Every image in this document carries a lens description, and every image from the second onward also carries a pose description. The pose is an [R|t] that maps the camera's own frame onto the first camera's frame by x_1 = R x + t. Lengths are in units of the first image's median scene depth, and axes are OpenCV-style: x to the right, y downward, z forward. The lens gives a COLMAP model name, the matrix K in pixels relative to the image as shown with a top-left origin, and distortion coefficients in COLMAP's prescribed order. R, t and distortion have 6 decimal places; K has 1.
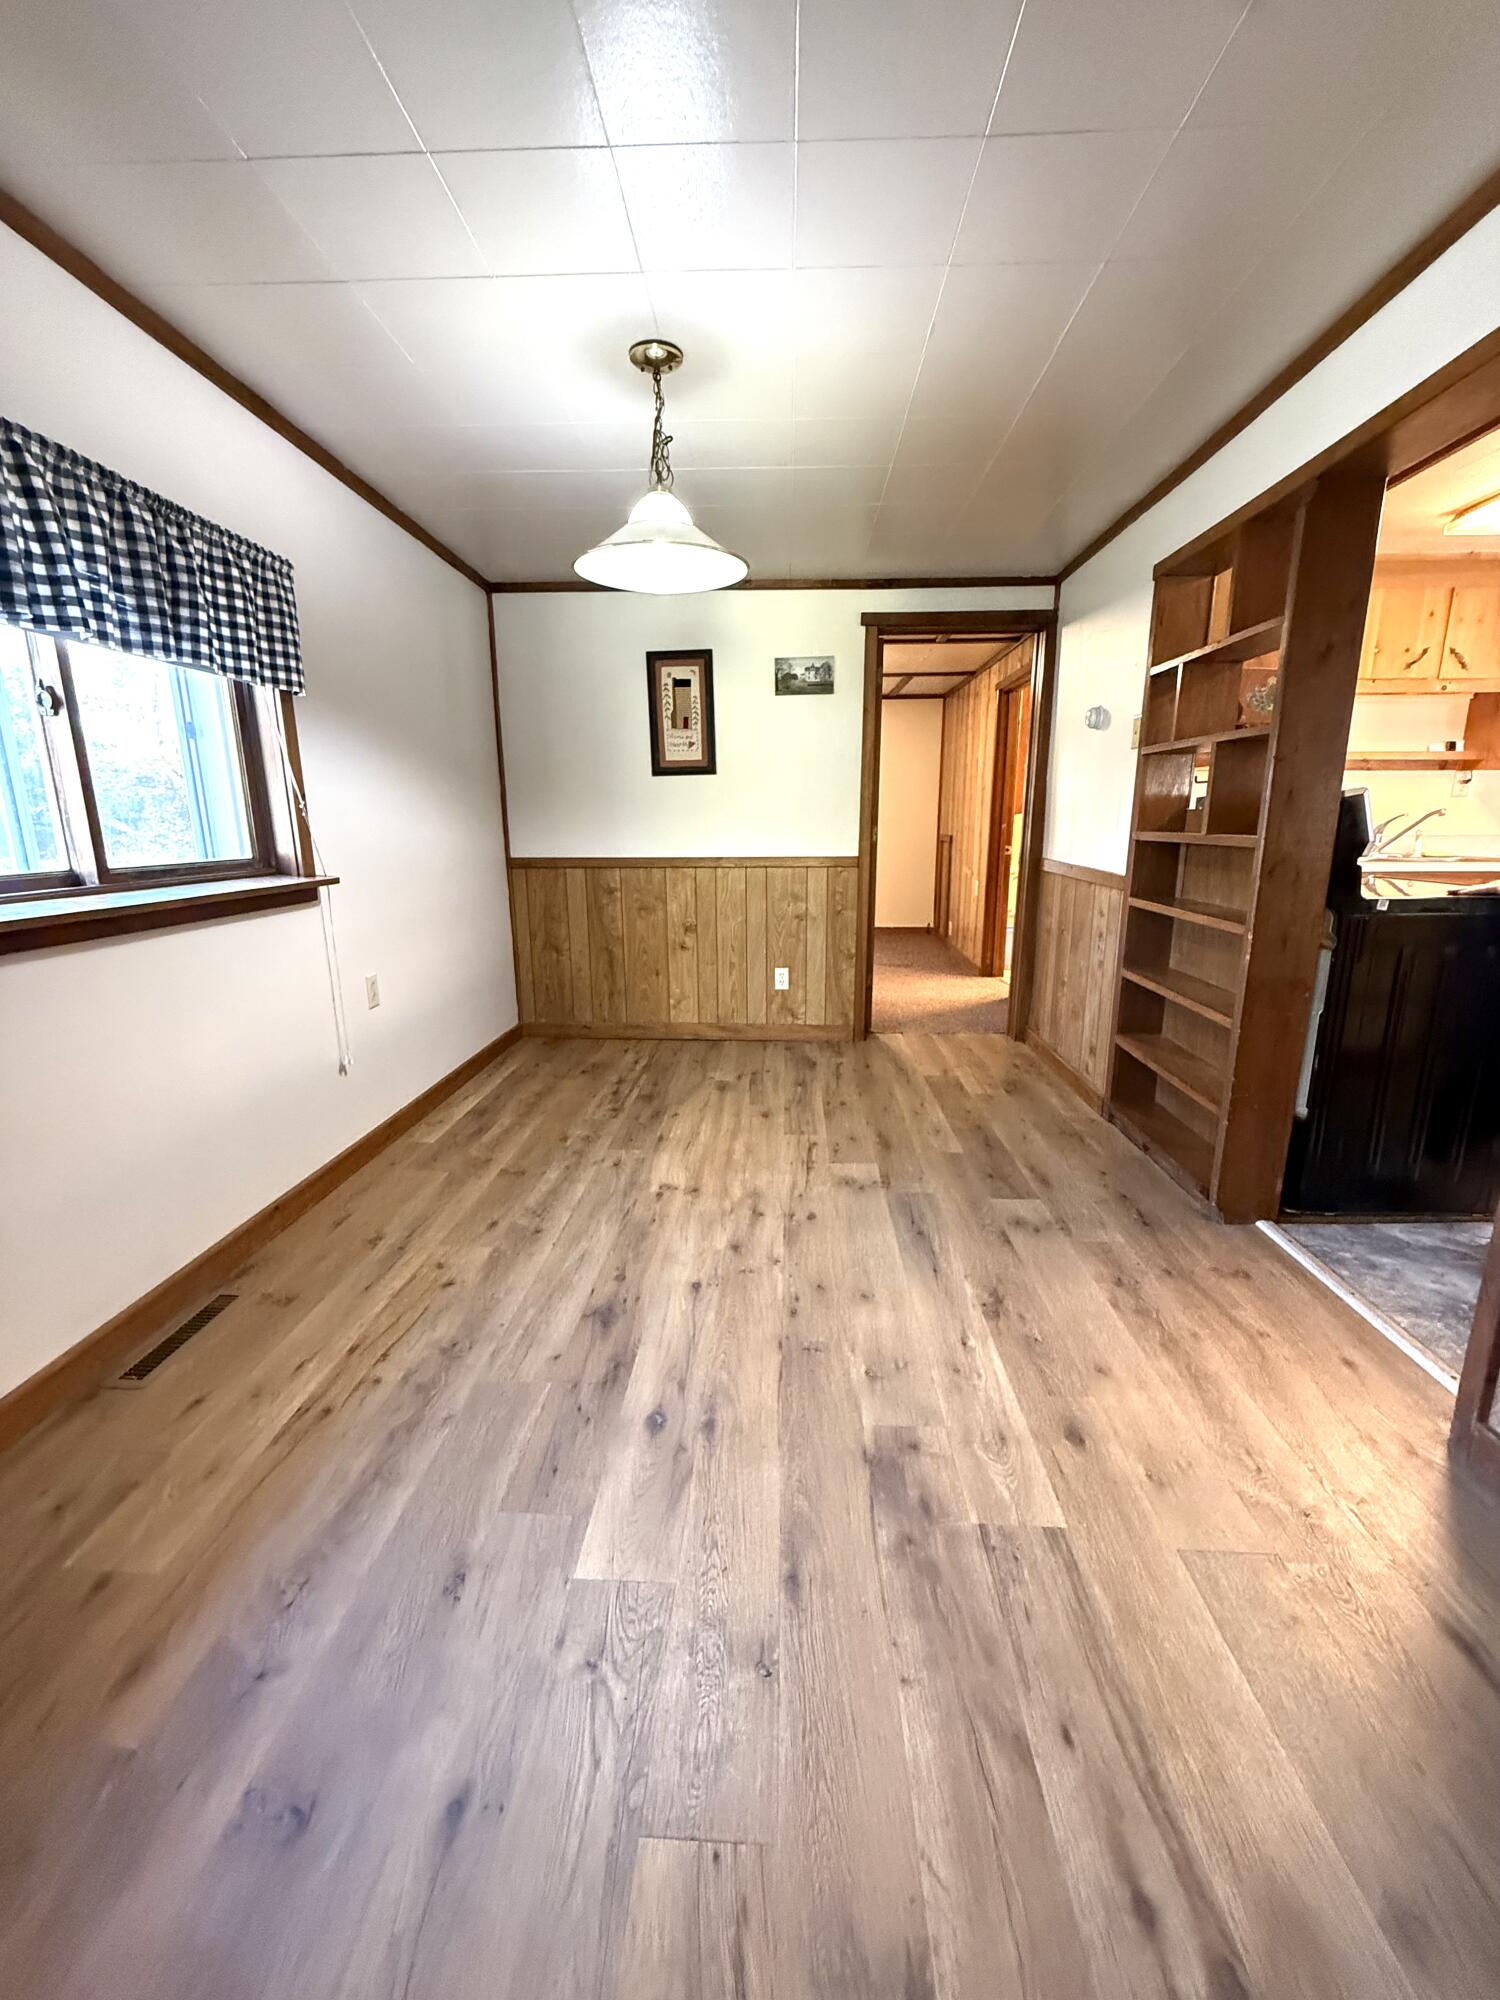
lens RADIAL K [[791.0, 0, 750.0], [0, 791.0, 1000.0], [0, 0, 1]] dist [-0.004253, 0.000520]
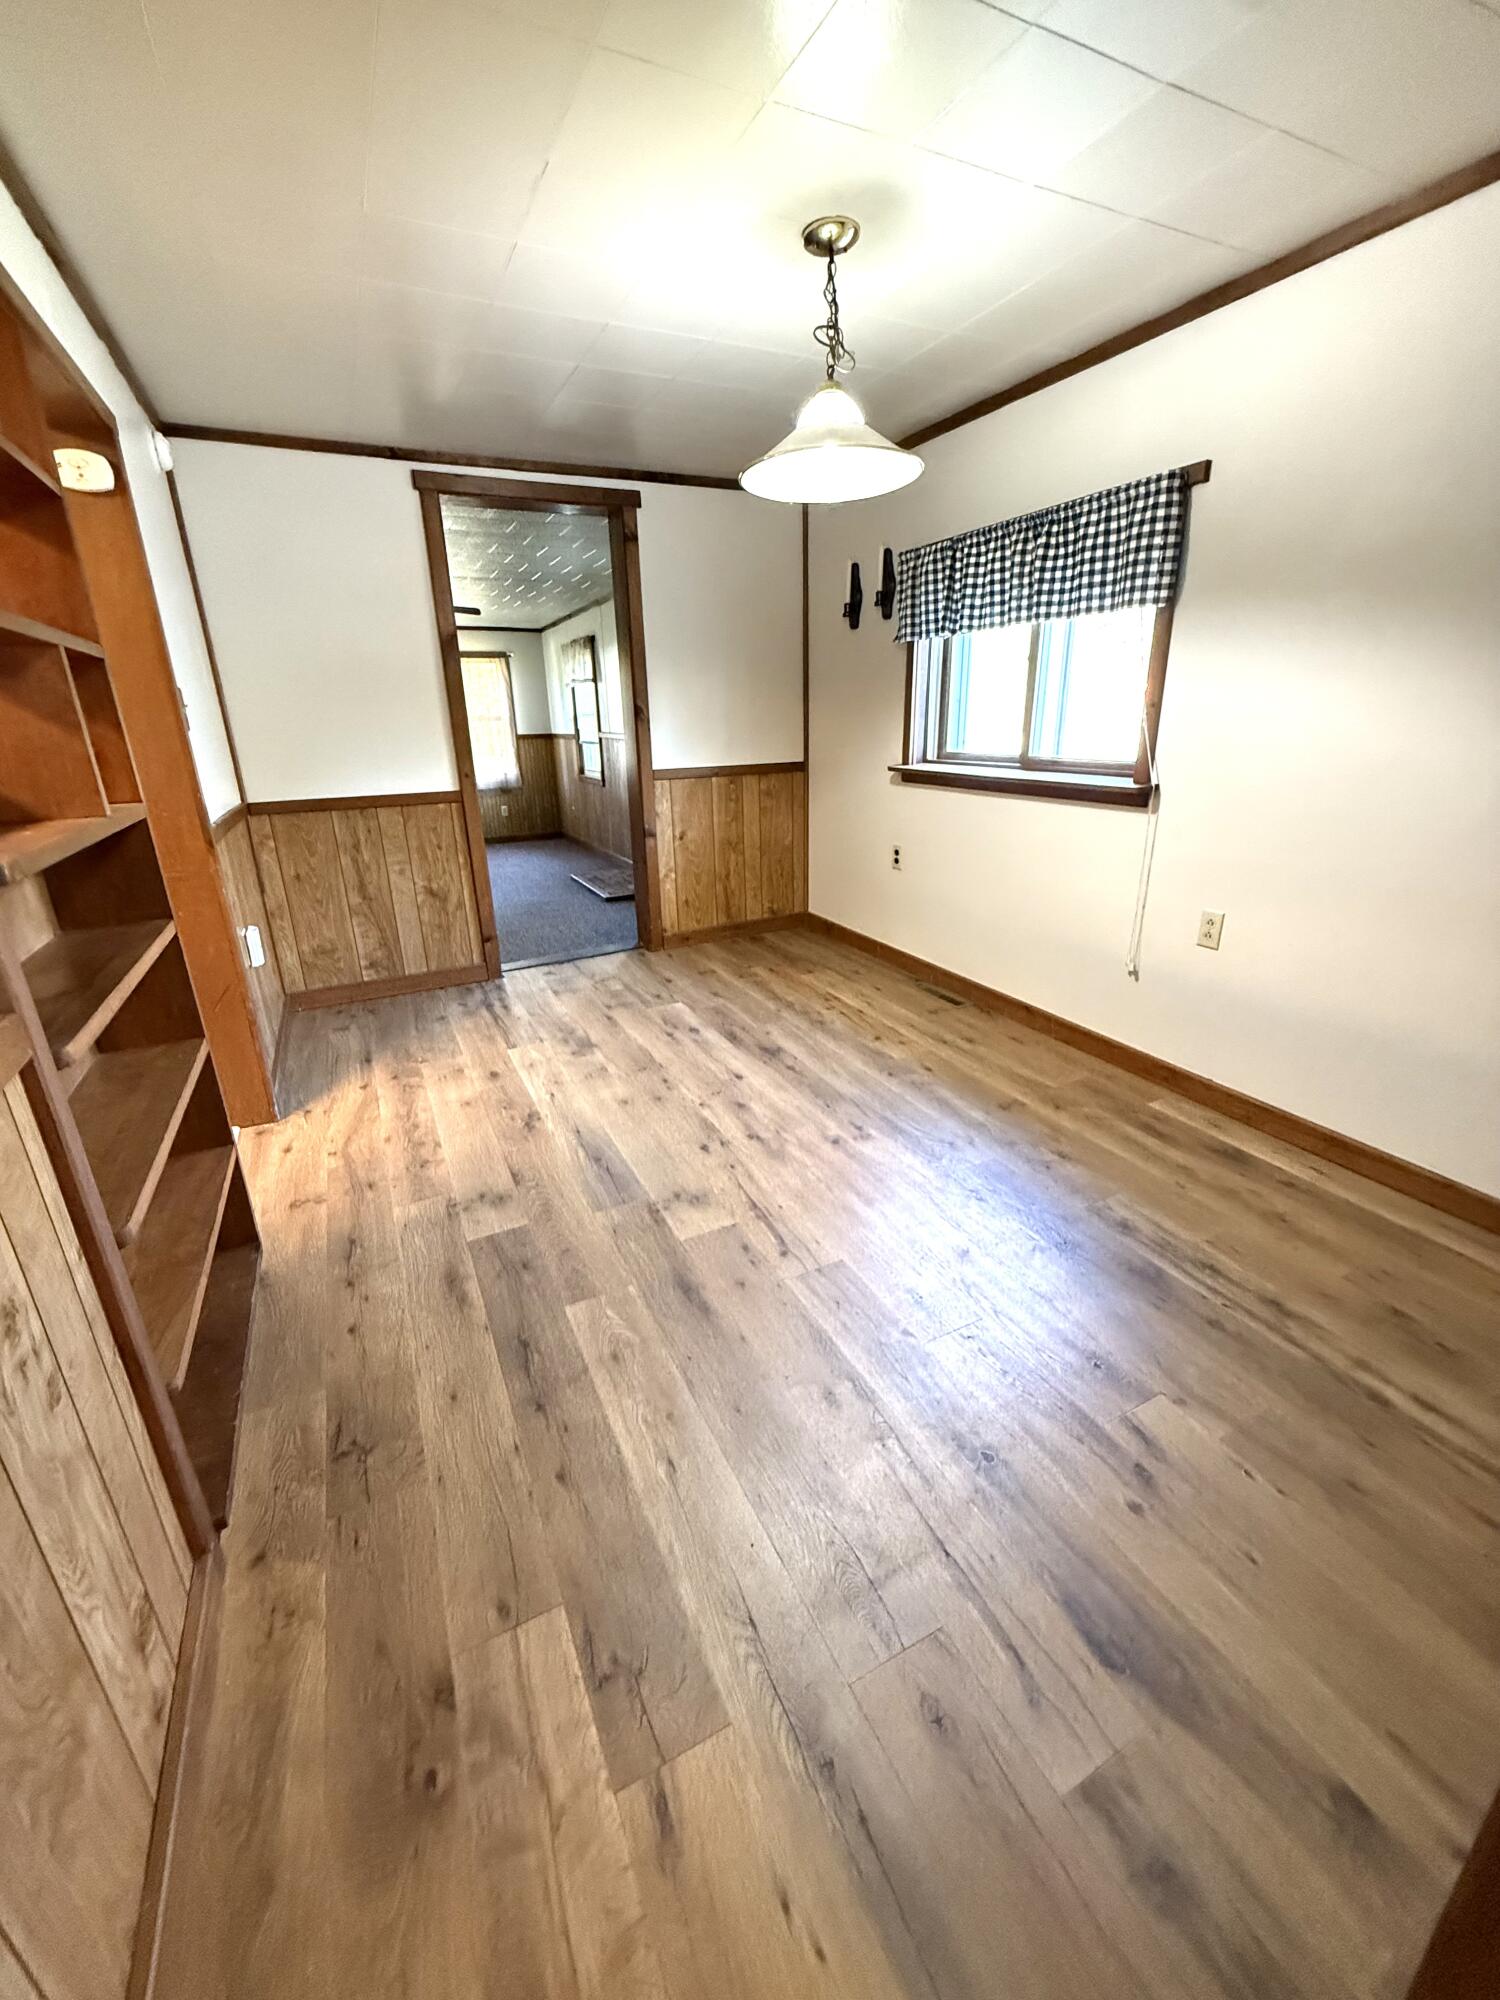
lens RADIAL K [[791.0, 0, 750.0], [0, 791.0, 1000.0], [0, 0, 1]] dist [-0.004253, 0.000520]
pose [[-0.871806, 0.191913, -0.450692, 0.481919], [-0.081245, 0.850667, 0.519389, -0.453270], [0.483066, 0.489423, -0.726025, 1.796621]]
